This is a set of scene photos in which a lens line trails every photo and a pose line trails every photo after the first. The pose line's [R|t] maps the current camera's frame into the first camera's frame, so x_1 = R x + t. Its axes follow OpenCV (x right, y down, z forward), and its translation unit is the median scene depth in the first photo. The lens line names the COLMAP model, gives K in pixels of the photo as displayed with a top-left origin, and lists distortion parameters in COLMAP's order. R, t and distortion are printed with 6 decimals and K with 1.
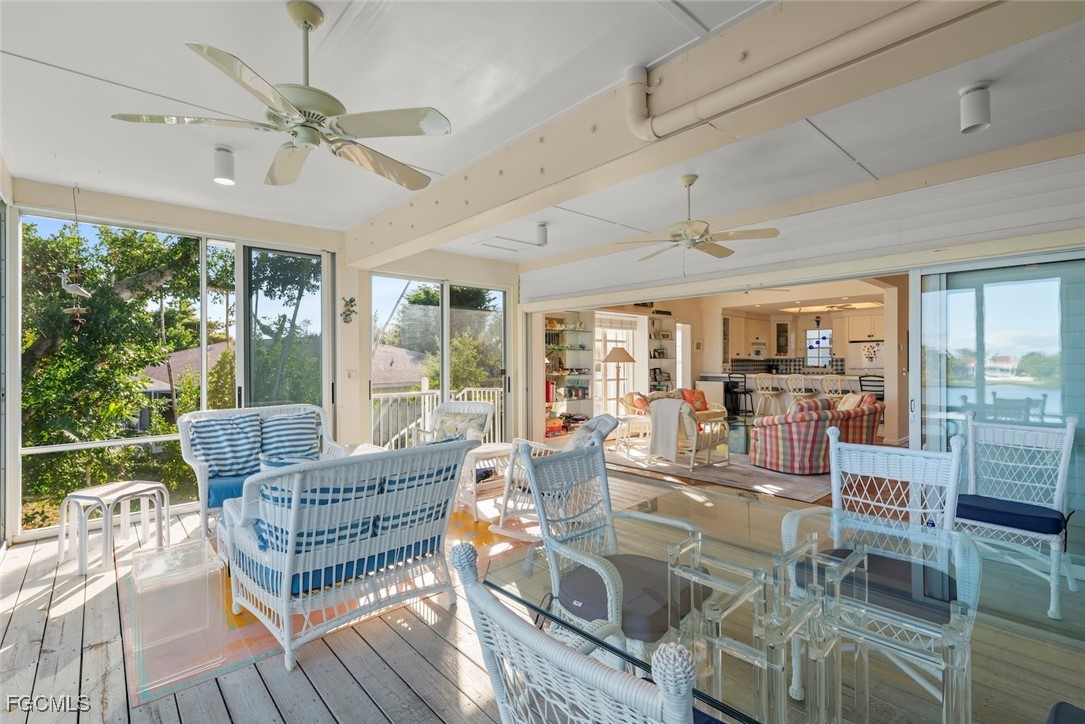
lens RADIAL K [[483.0, 0, 529.3], [0, 483.0, 366.0], [0, 0, 1]] dist [0.001236, -0.000130]
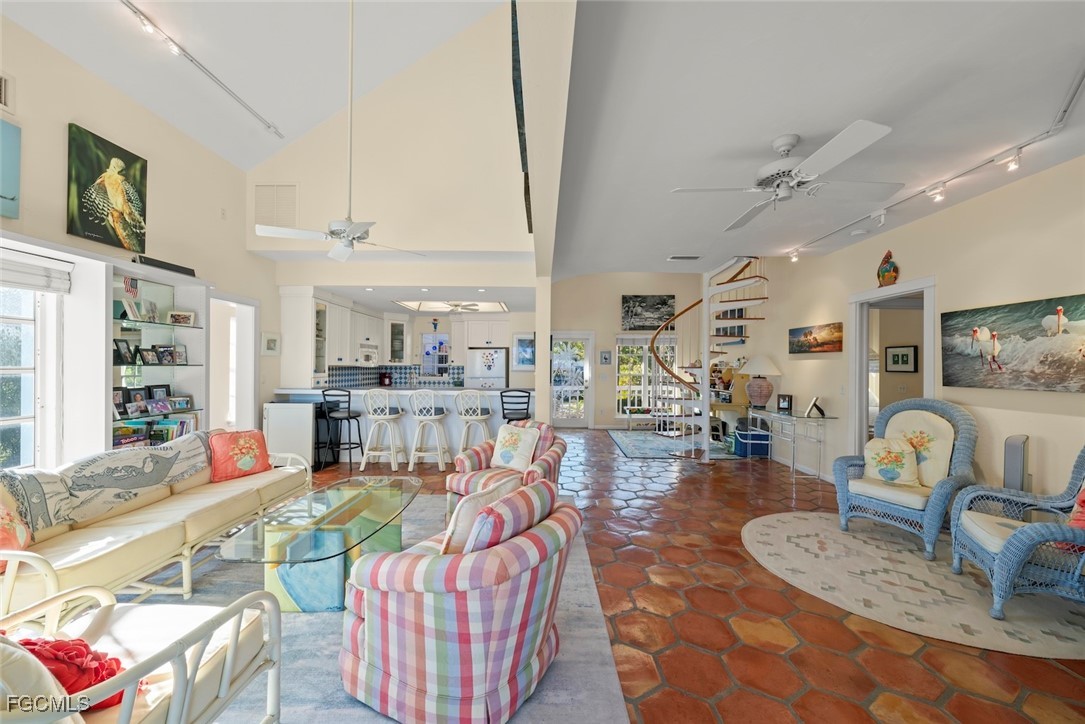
lens RADIAL K [[394.0, 0, 539.1], [0, 394.0, 364.8], [0, 0, 1]] dist [-0.009195, 0.002414]
pose [[0.661285, 0.009595, 0.750074, 0.219922], [-0.002554, 0.999941, -0.010540, -0.012723], [-0.750131, 0.005054, 0.661270, 0.458053]]
